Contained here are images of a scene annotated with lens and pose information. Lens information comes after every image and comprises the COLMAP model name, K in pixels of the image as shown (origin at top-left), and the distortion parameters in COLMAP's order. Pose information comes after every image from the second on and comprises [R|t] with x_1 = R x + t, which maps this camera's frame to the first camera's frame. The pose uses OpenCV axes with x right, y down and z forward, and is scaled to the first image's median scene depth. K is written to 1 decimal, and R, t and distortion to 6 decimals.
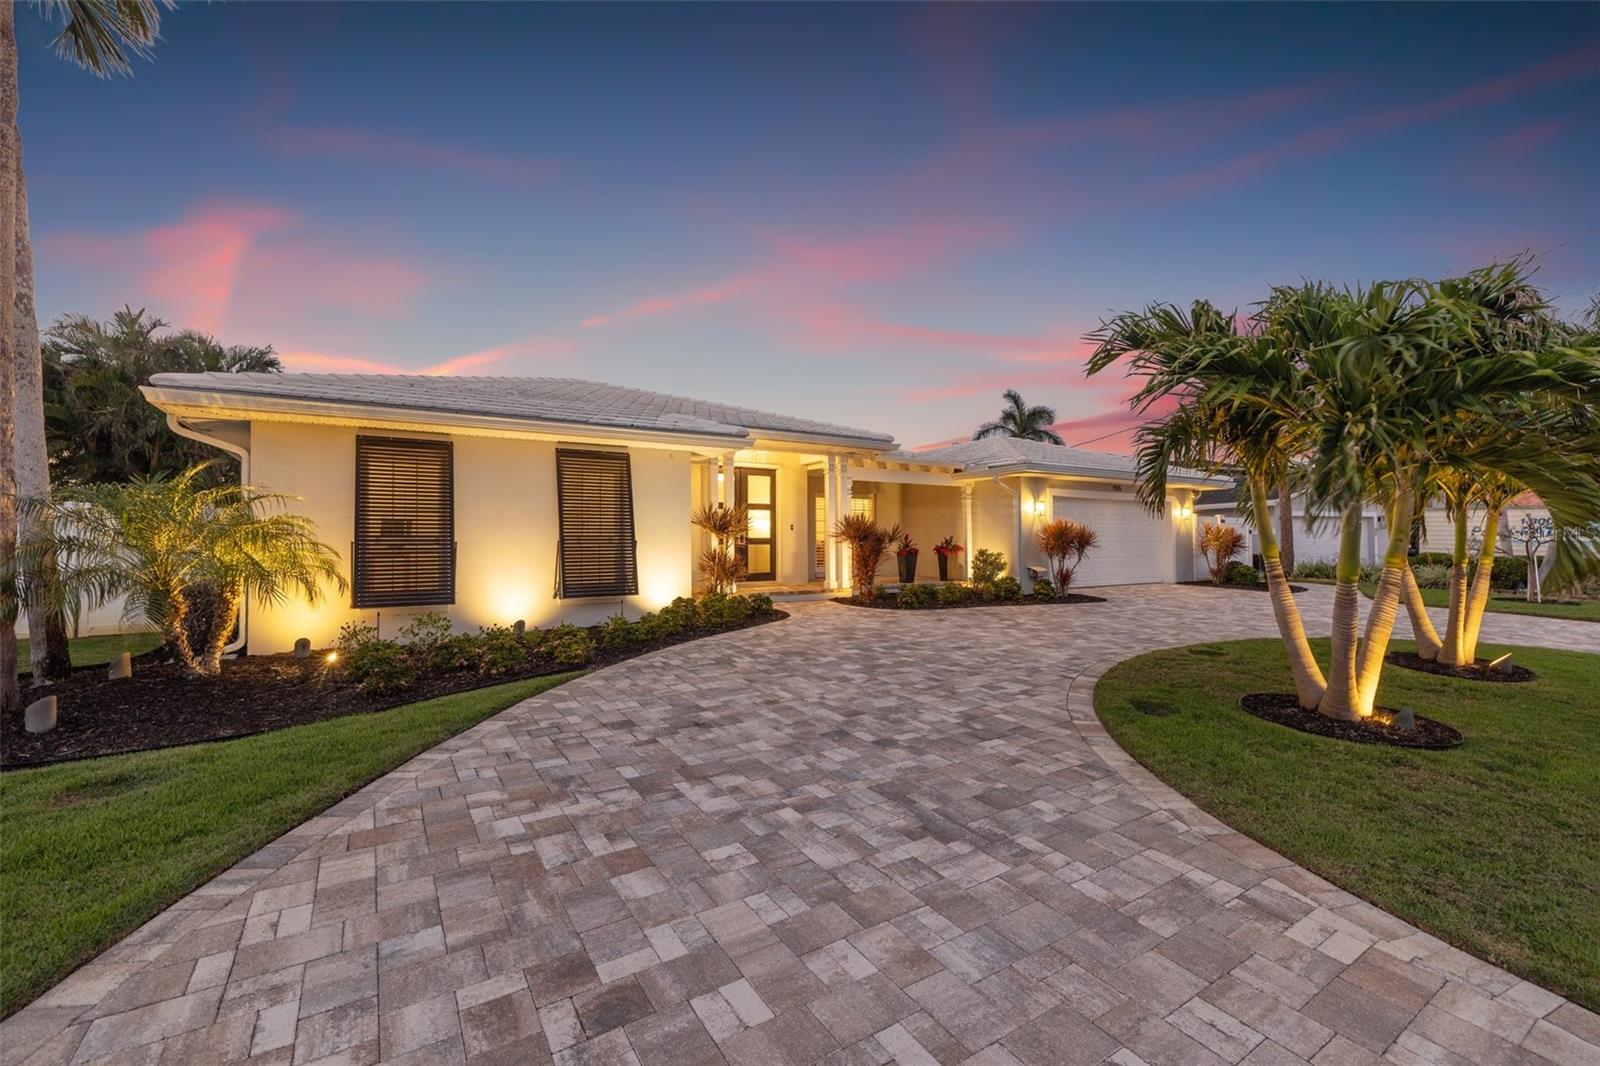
lens RADIAL K [[668.8, 0, 800.0], [0, 668.8, 533.0], [0, 0, 1]] dist [-0.000593, -0.000018]
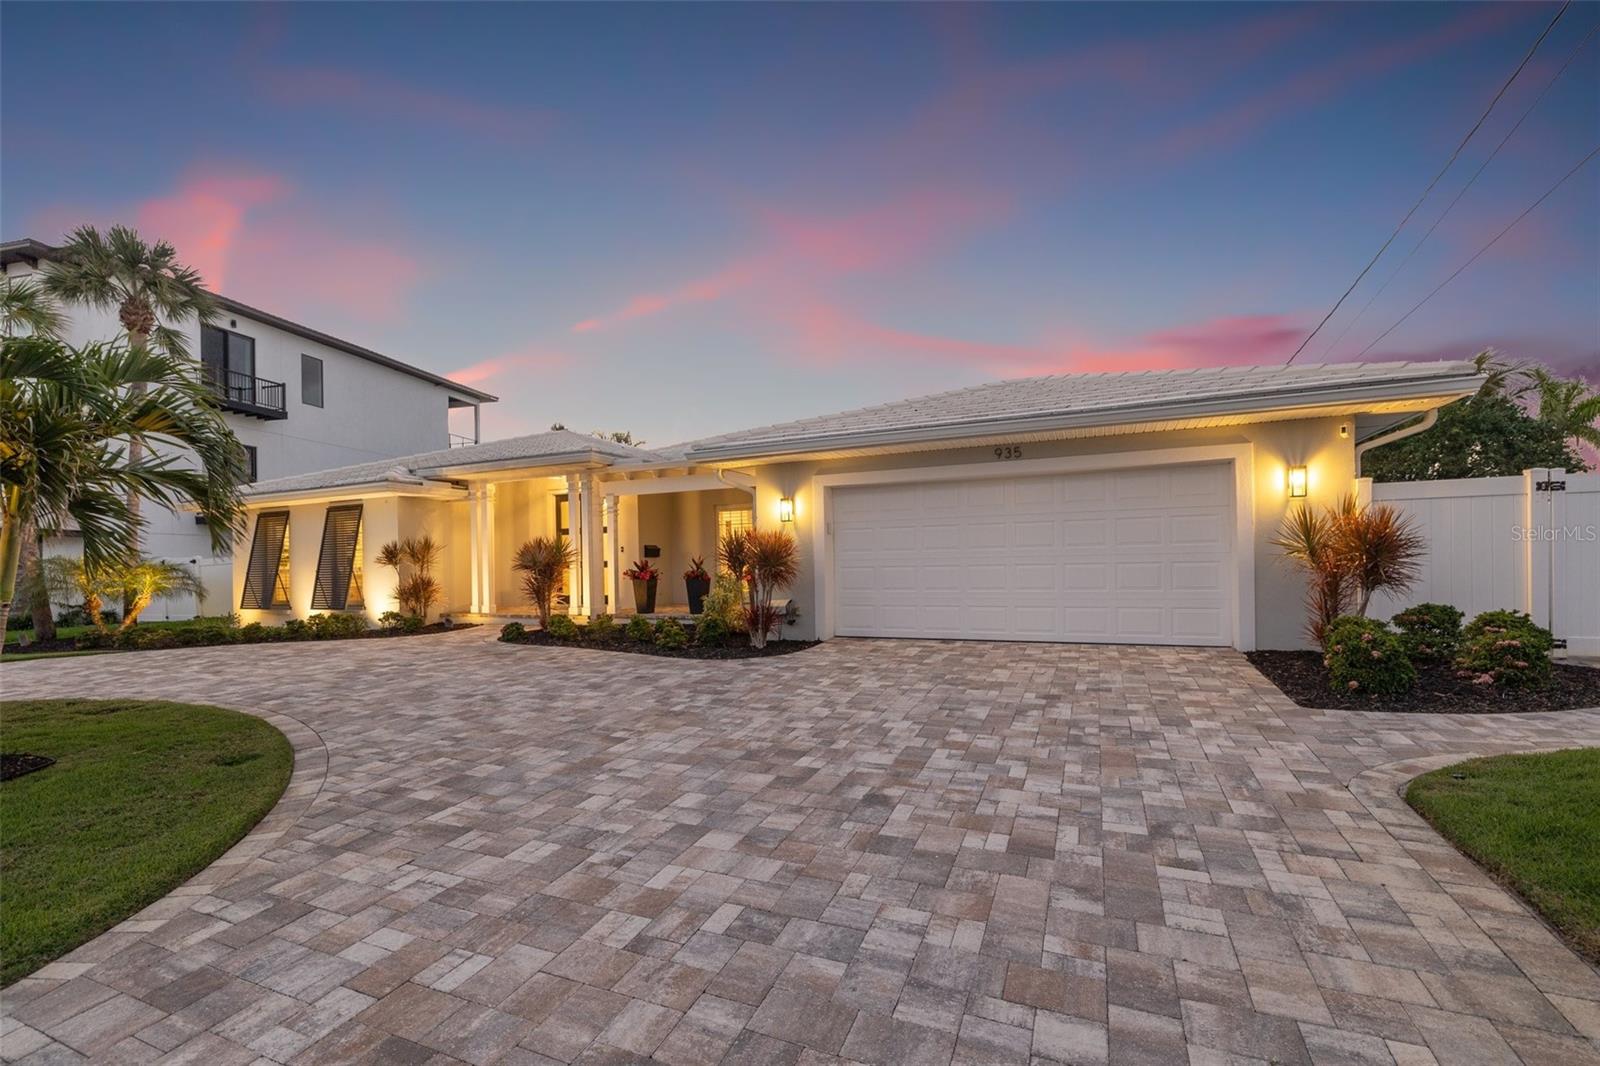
lens RADIAL K [[688.5, 0, 799.8], [0, 688.5, 561.6], [0, 0, 1]] dist [0.000569, 0.000052]
pose [[0.562931, -0.006617, -0.826477, 0.957113], [0.033541, 0.999327, 0.014844, 0.003186], [0.825823, -0.036077, 0.562774, 0.660806]]
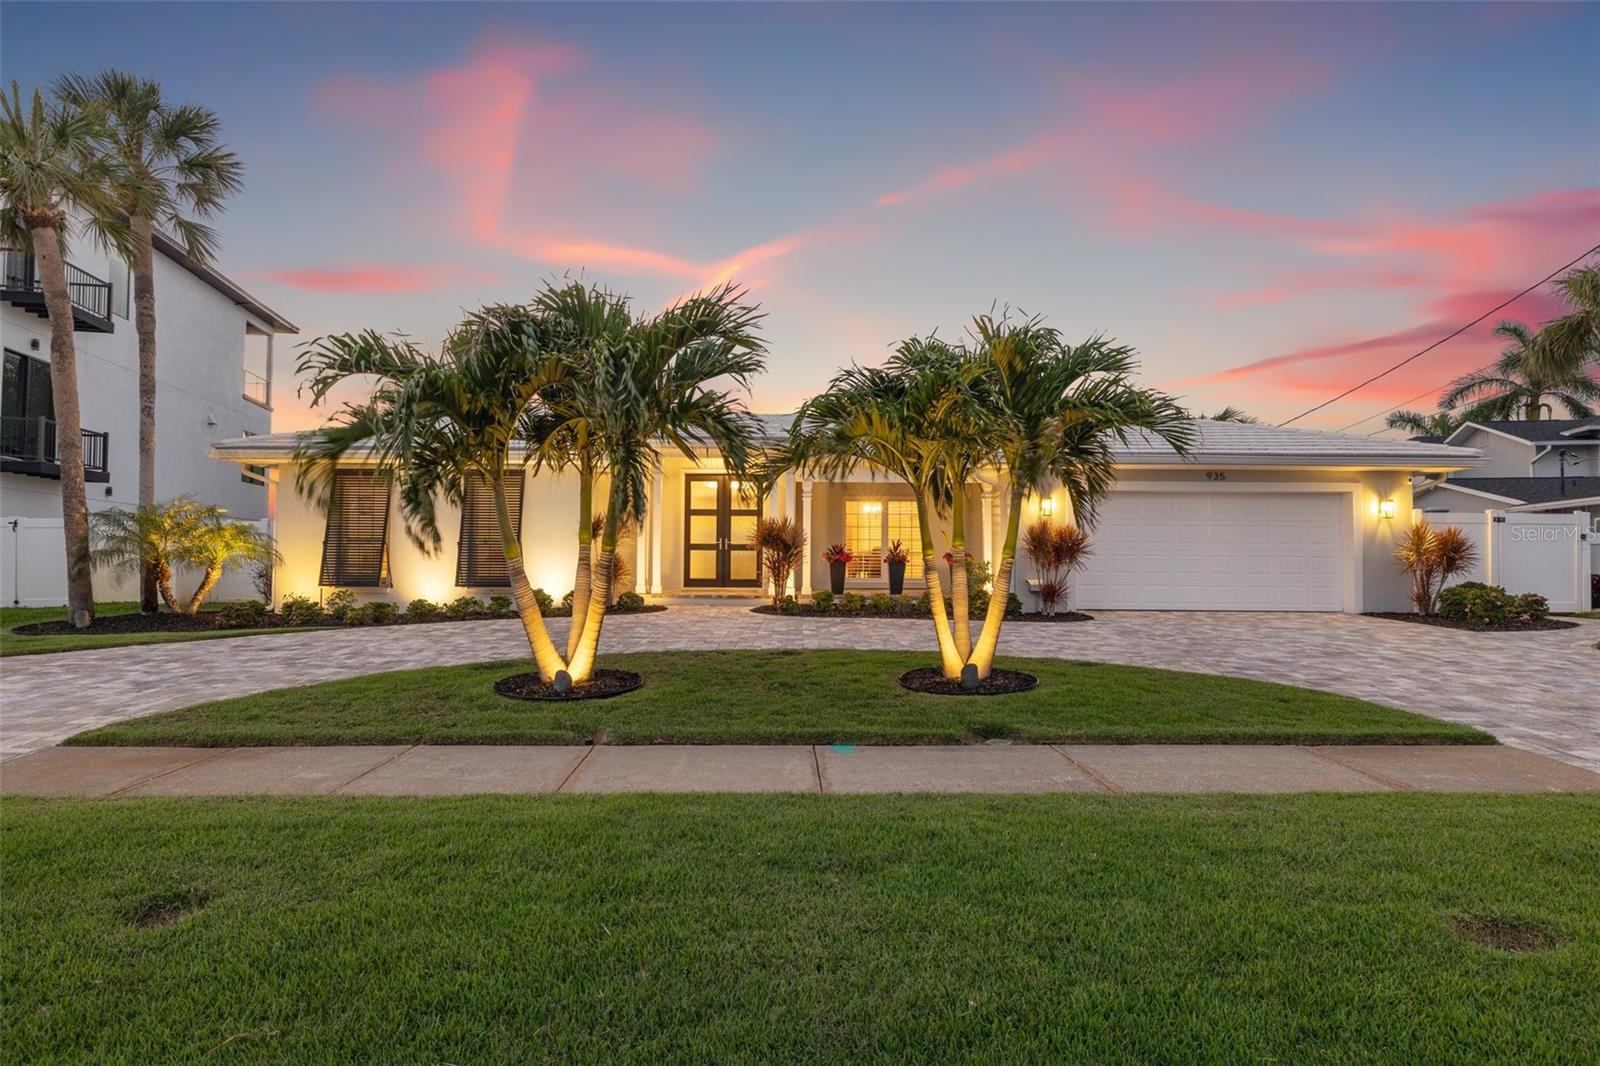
lens RADIAL K [[836.9, 0, 800.0], [0, 836.9, 533.0], [0, 0, 1]] dist [0.002987, 0.000031]
pose [[0.848521, -0.009567, -0.529075, 0.665463], [-0.002683, 0.999746, -0.022382, 0.018272], [0.529155, 0.020411, 0.848280, -0.009786]]
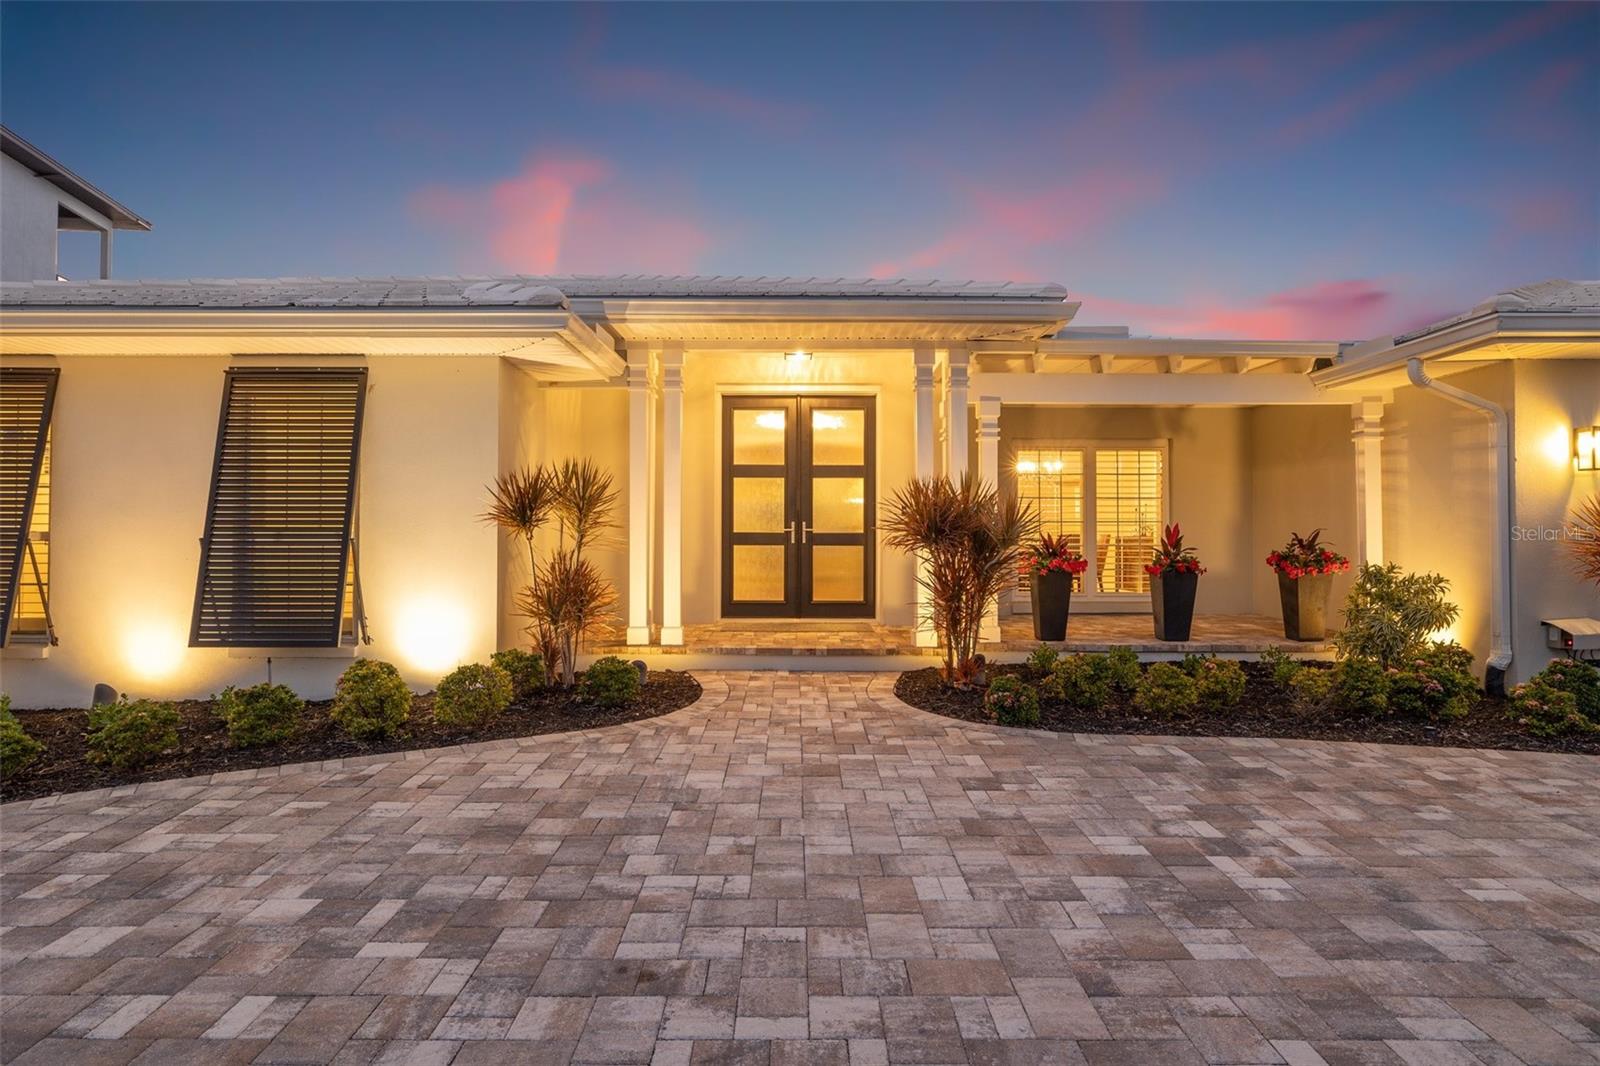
lens RADIAL K [[861.1, 0, 800.0], [0, 861.1, 533.0], [0, 0, 1]] dist [-0.003004, -0.000485]
pose [[0.850119, 0.001215, -0.526589, 0.257645], [0.002426, 0.999978, 0.006224, 0.003141], [0.526585, -0.006569, 0.850097, 0.428657]]
